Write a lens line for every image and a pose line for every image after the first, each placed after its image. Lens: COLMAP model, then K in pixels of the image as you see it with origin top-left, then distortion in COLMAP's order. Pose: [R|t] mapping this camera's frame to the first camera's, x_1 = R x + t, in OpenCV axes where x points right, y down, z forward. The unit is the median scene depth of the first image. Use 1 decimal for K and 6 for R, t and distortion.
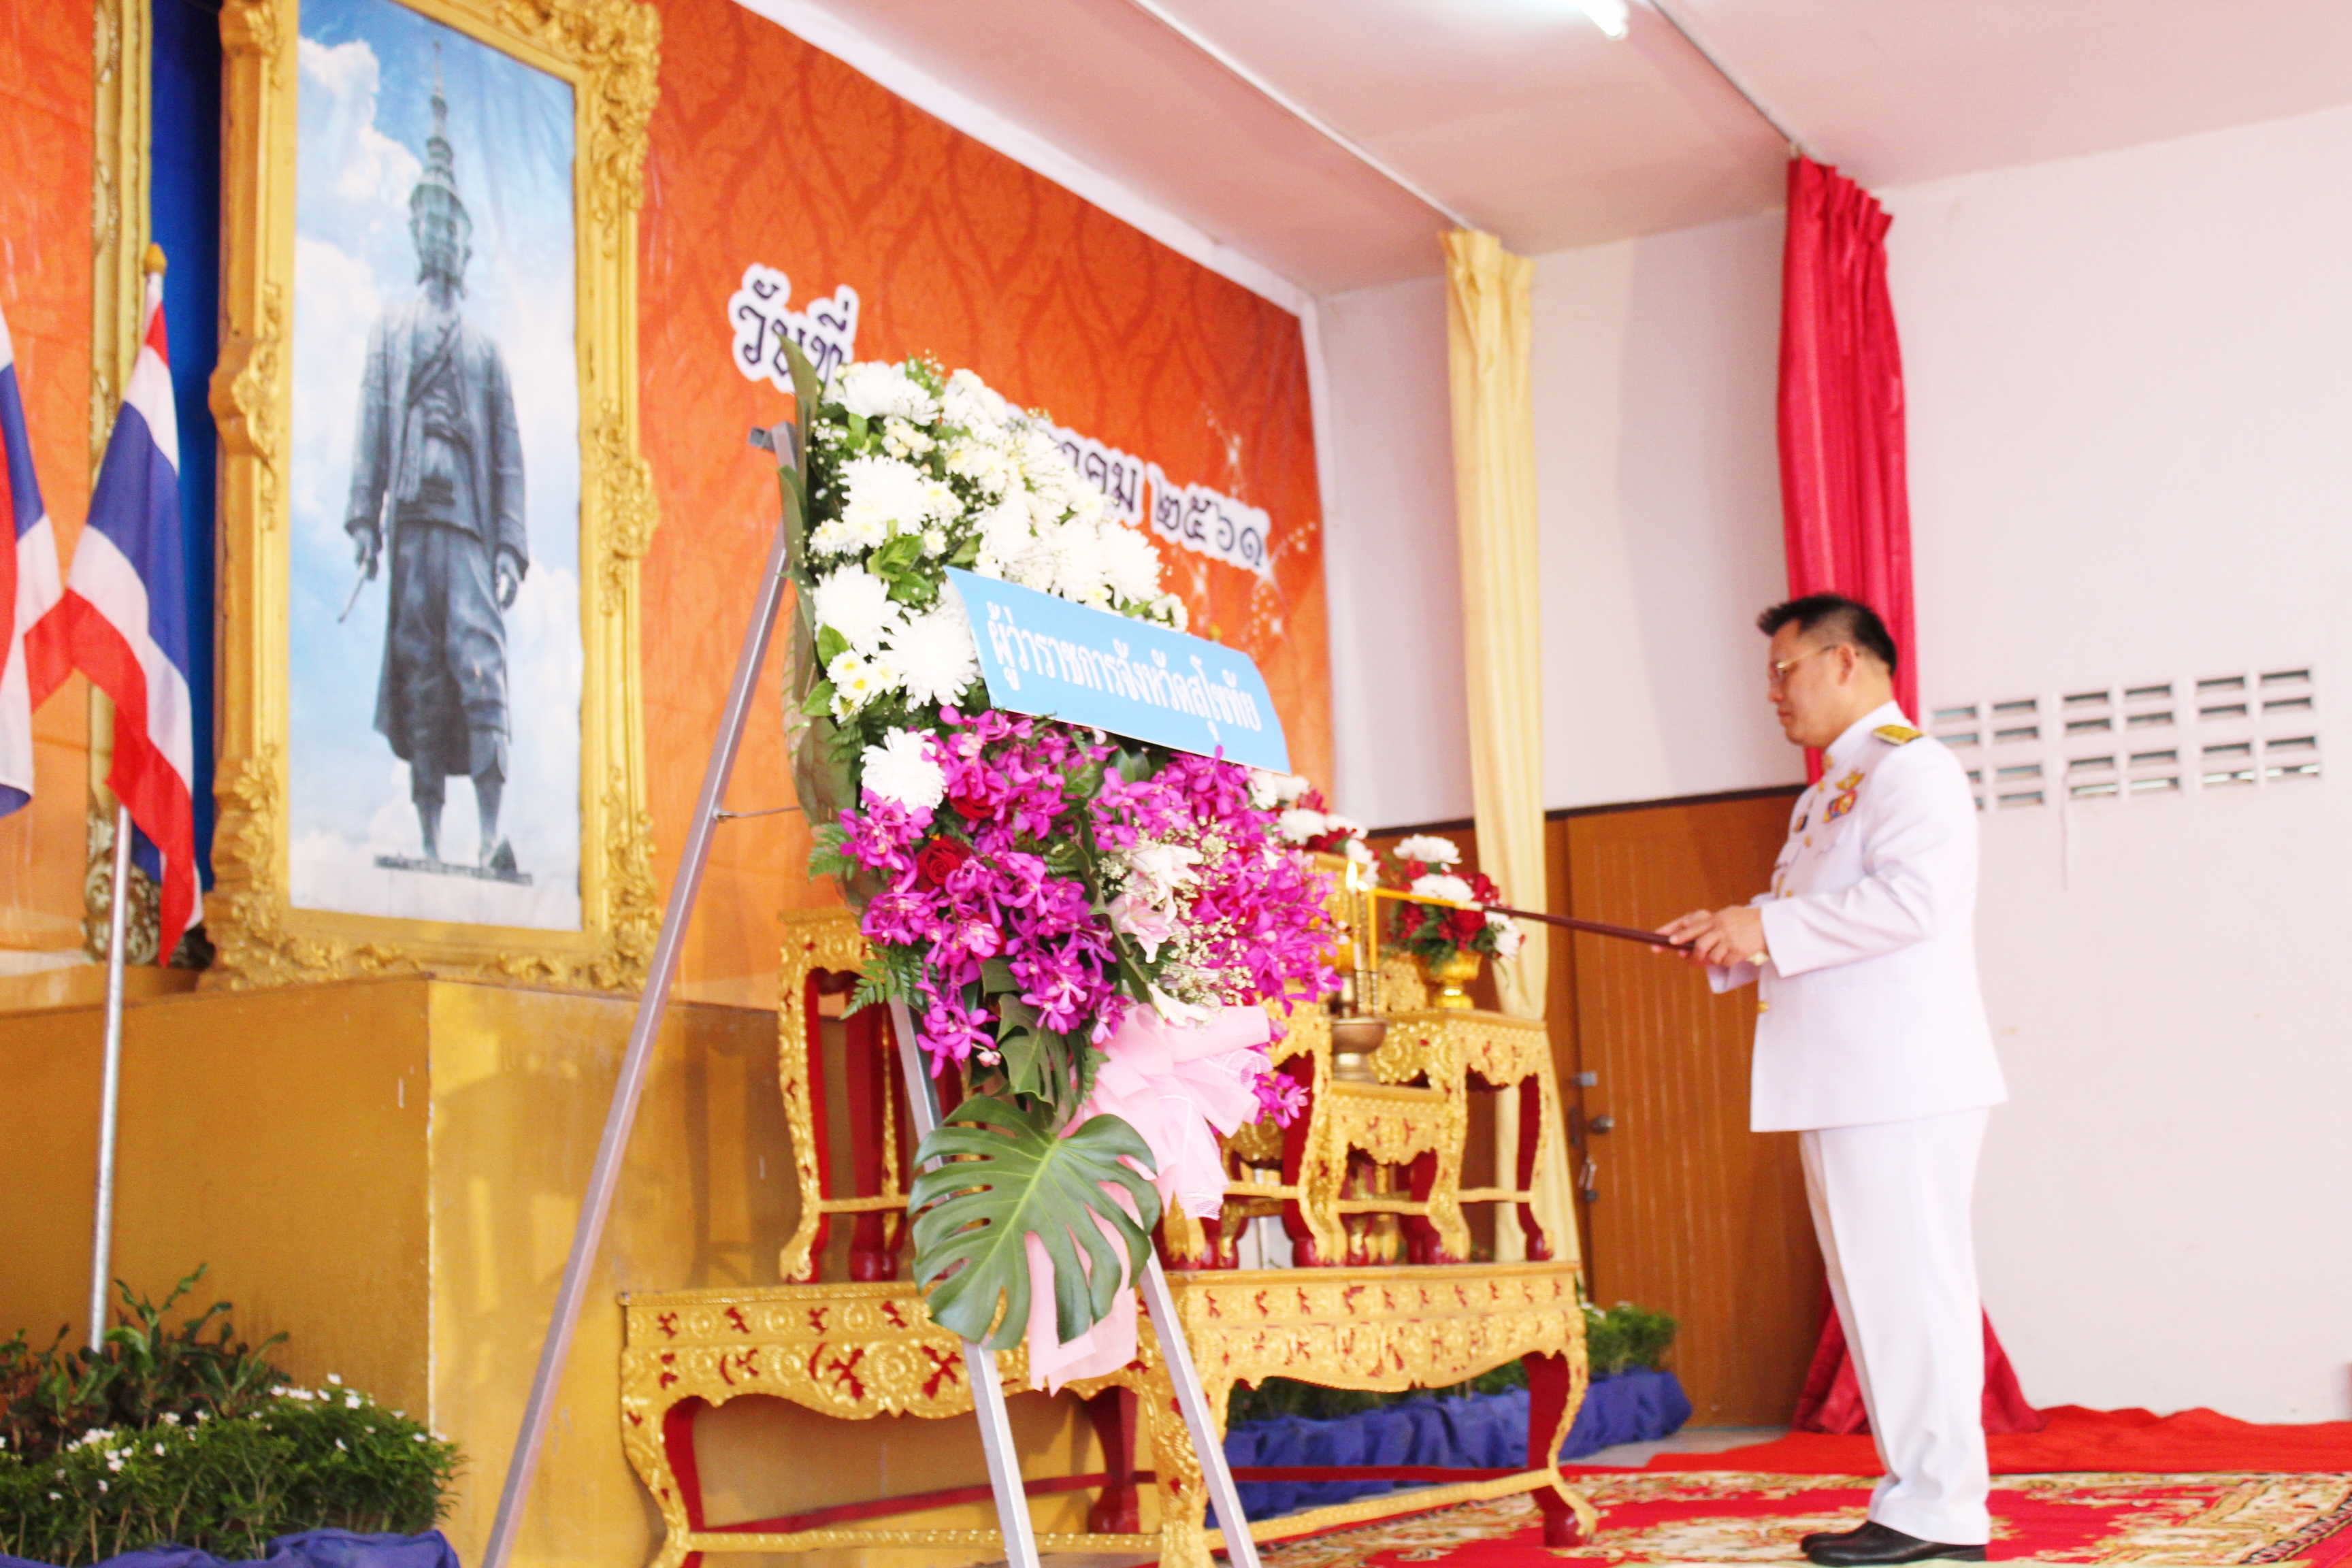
lens RADIAL K [[3333.5, 0, 1176.0], [0, 3333.5, 784.0], [0, 0, 1]] dist [-0.037775, 0.085991]
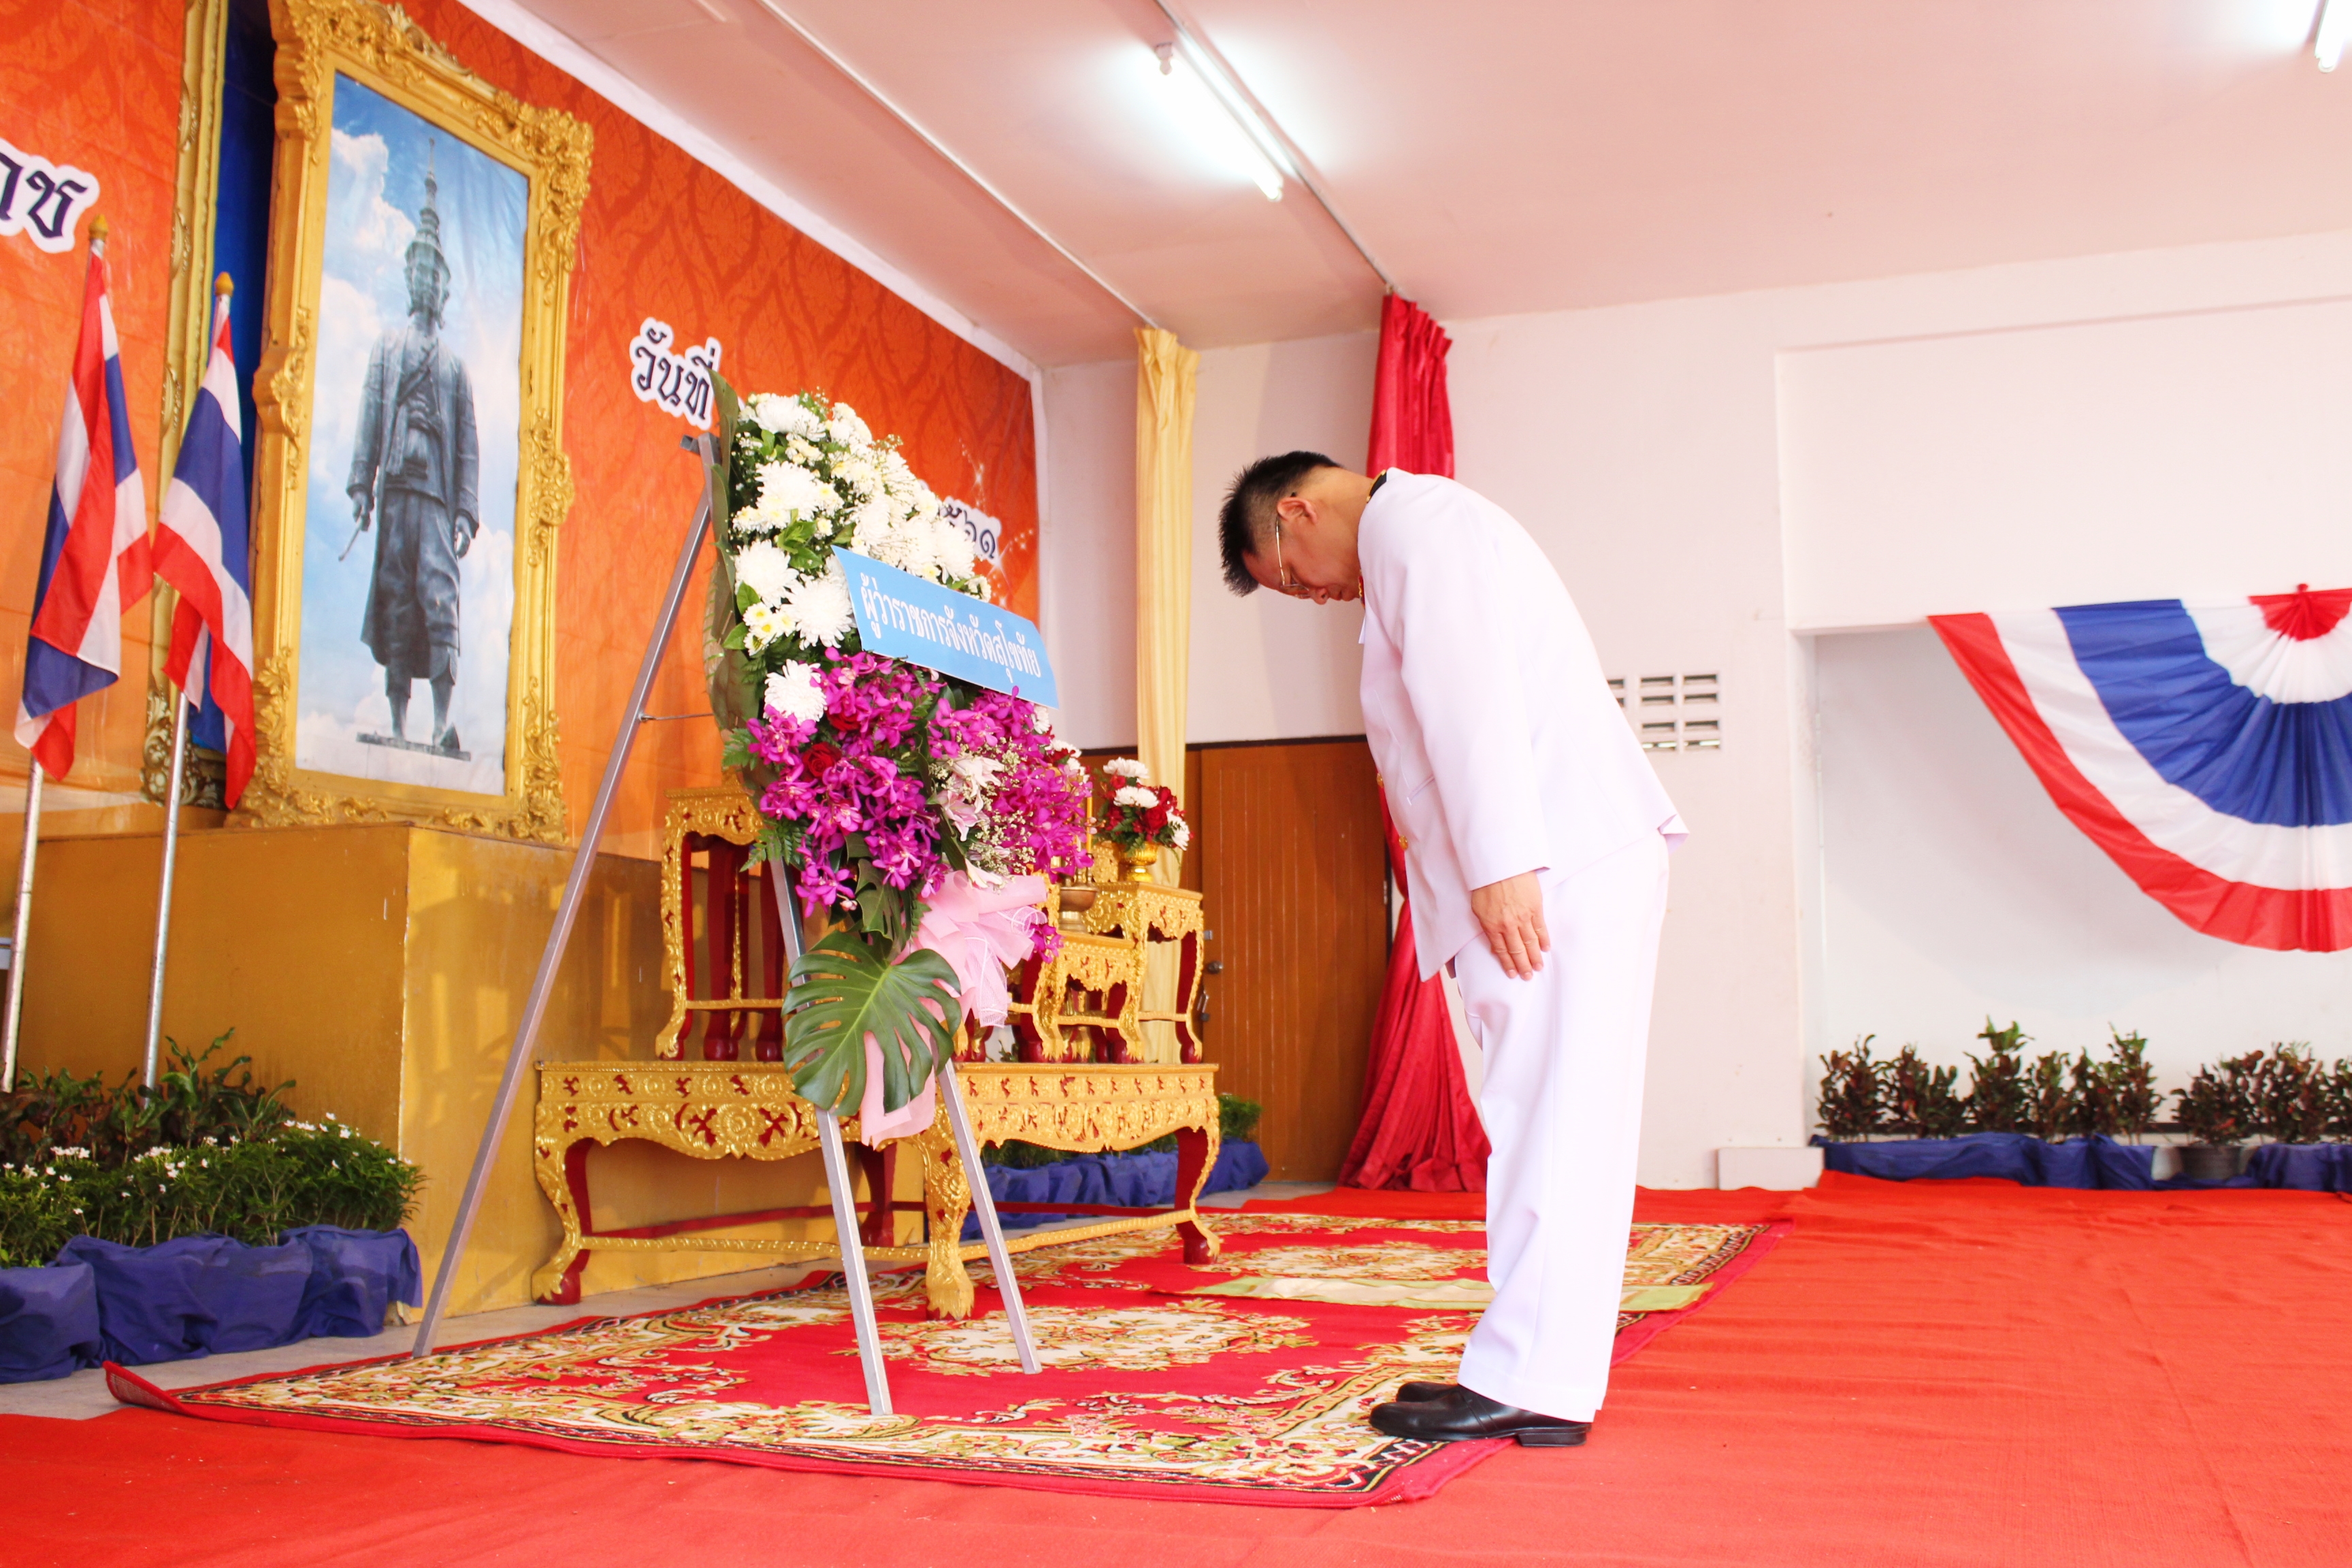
lens RADIAL K [[2367.1, 0, 1176.0], [0, 2367.1, 784.0], [0, 0, 1]] dist [-0.121824, 0.132689]
pose [[0.991253, 0.050036, 0.122121, -0.026243], [-0.053448, 0.998262, 0.024825, 0.000621], [-0.120667, -0.031135, 0.992205, 0.011252]]
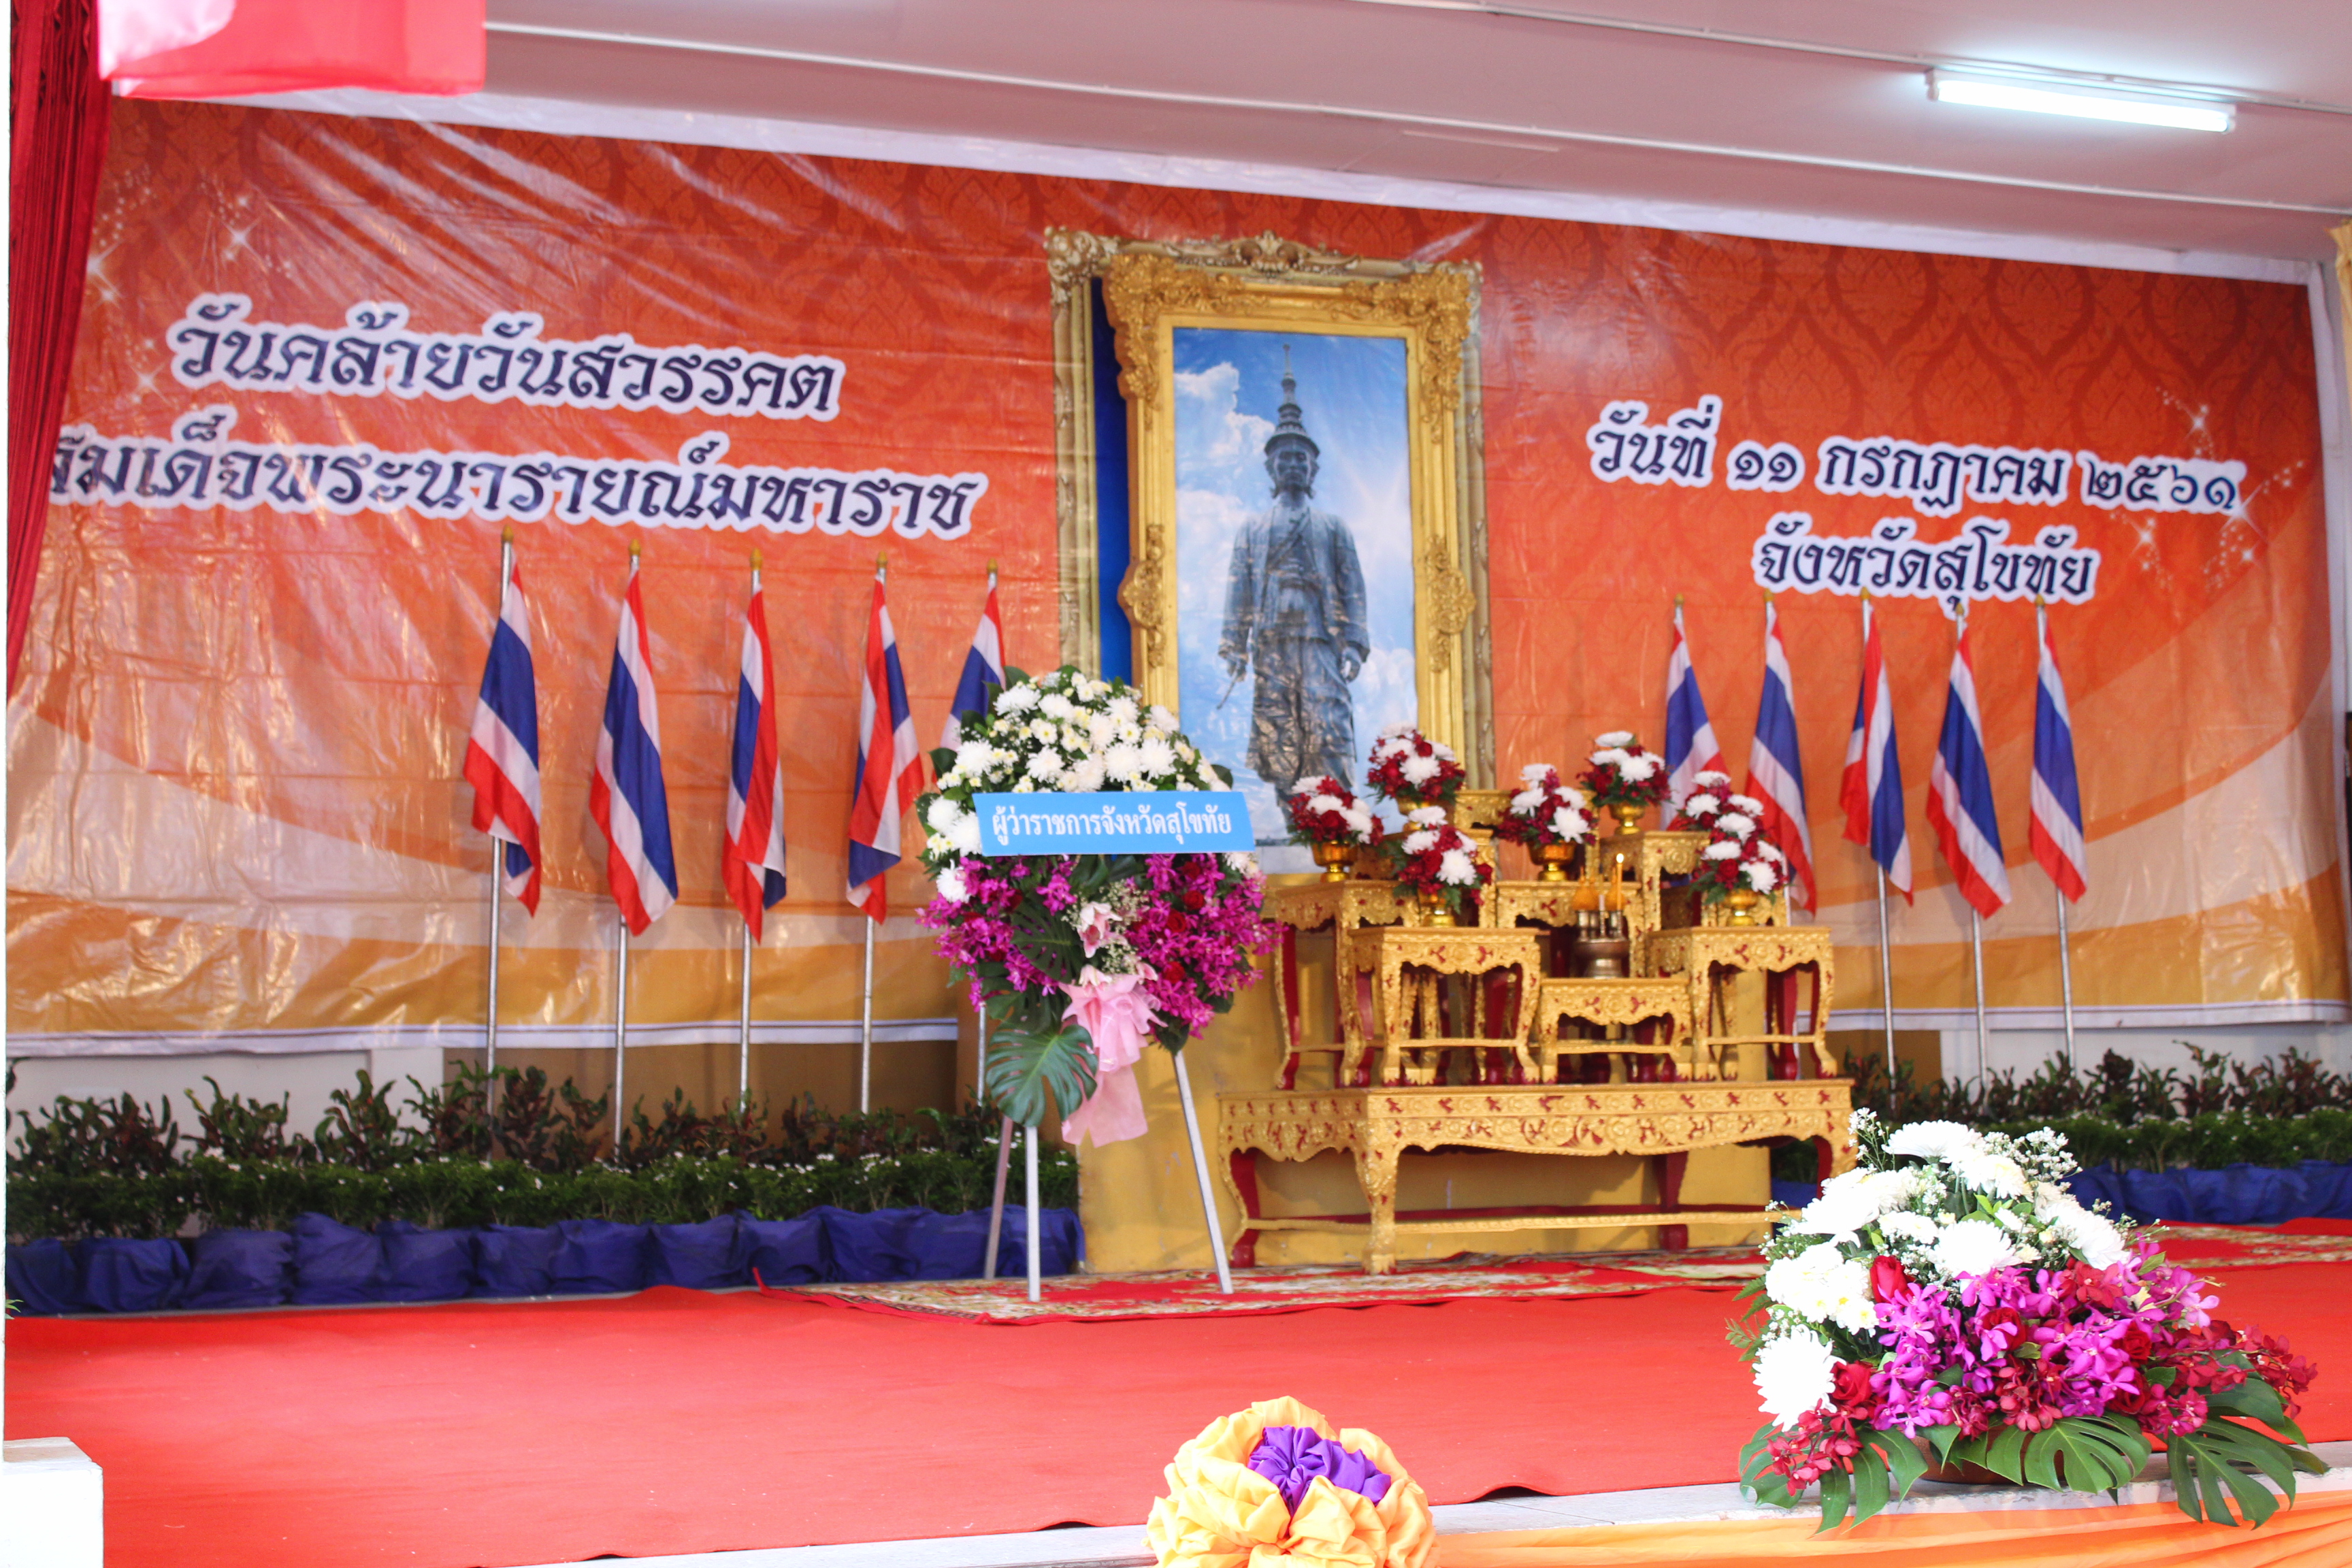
lens RADIAL K [[3807.4, 0, 1176.0], [0, 3807.4, 784.0], [0, 0, 1]] dist [0.000764, -1.465576]
pose [[0.770967, -0.037072, -0.635795, 1.062236], [0.088757, 0.994817, 0.049621, -0.117274], [0.630660, -0.094687, 0.770261, -0.594552]]
